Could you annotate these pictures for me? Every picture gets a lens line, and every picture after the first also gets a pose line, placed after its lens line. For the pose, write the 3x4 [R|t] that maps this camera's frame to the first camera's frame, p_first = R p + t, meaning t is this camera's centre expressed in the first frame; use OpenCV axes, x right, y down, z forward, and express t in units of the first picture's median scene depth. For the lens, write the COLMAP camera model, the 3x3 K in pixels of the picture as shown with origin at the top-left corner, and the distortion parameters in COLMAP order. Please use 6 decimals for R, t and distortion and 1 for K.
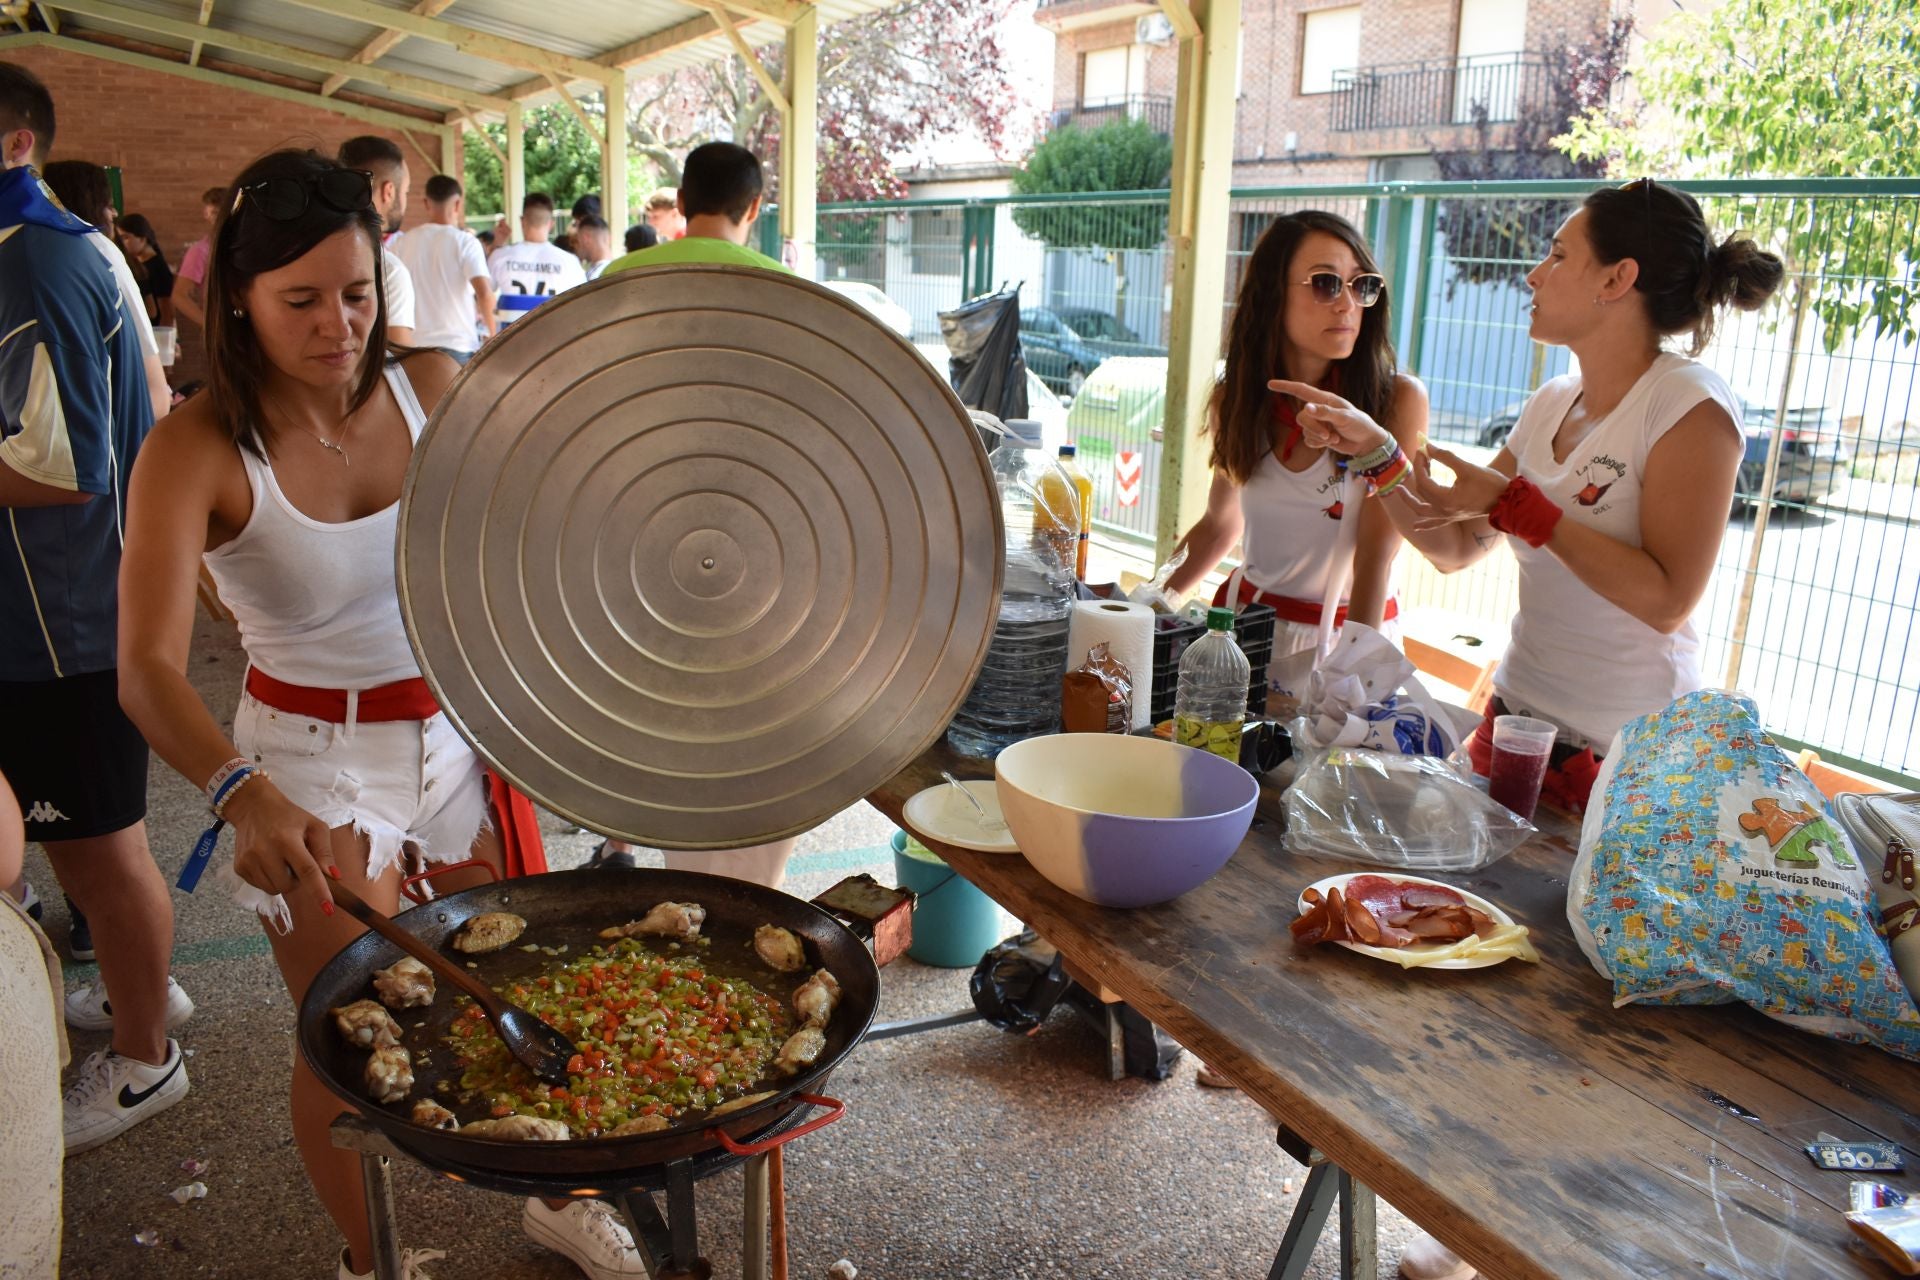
lens RADIAL K [[1506.4, 0, 960.0], [0, 1506.4, 640.0], [0, 0, 1]] dist [-0.097380, 0.009976]
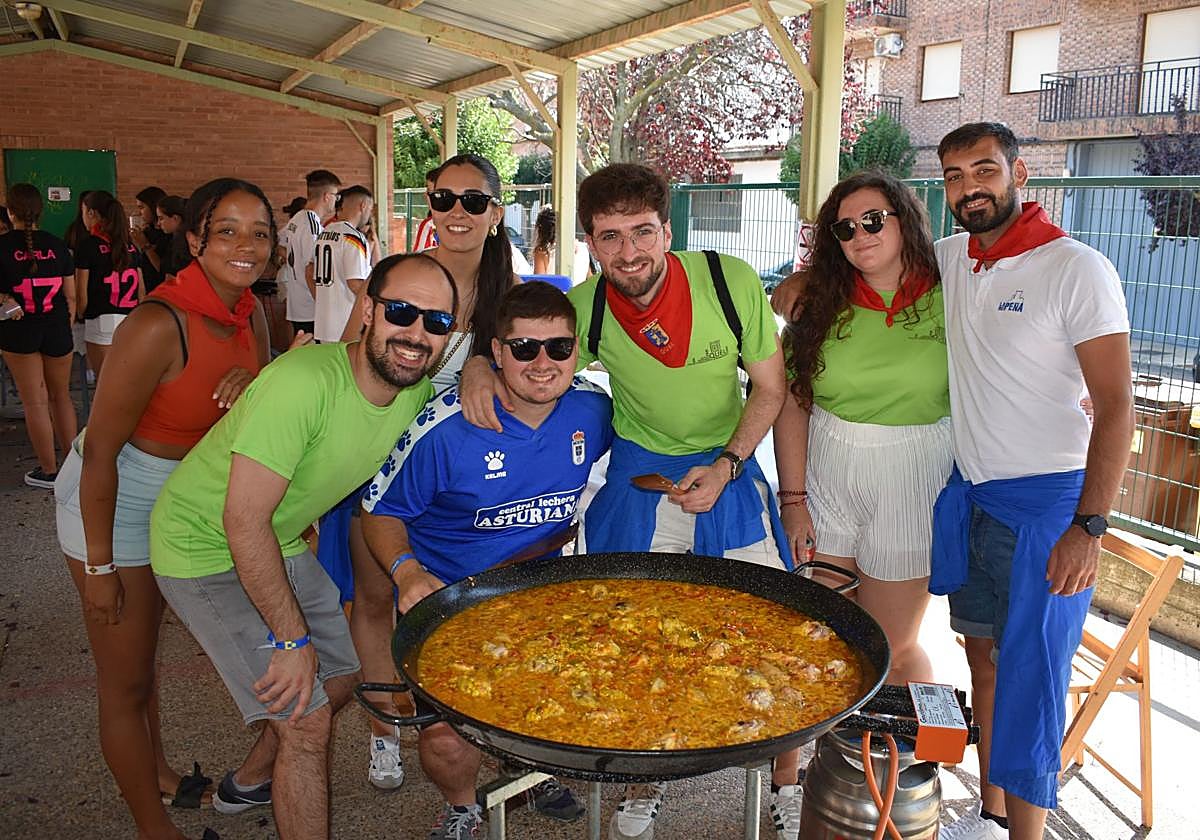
lens RADIAL K [[1019.7, 0, 600.0], [0, 1019.7, 420.0], [0, 0, 1]] dist [-0.077841, 0.001191]
pose [[0.997906, 0.005943, -0.064404, -0.081565], [-0.009064, 0.998792, -0.048285, -0.043223], [0.064039, 0.048768, 0.996755, 0.137664]]
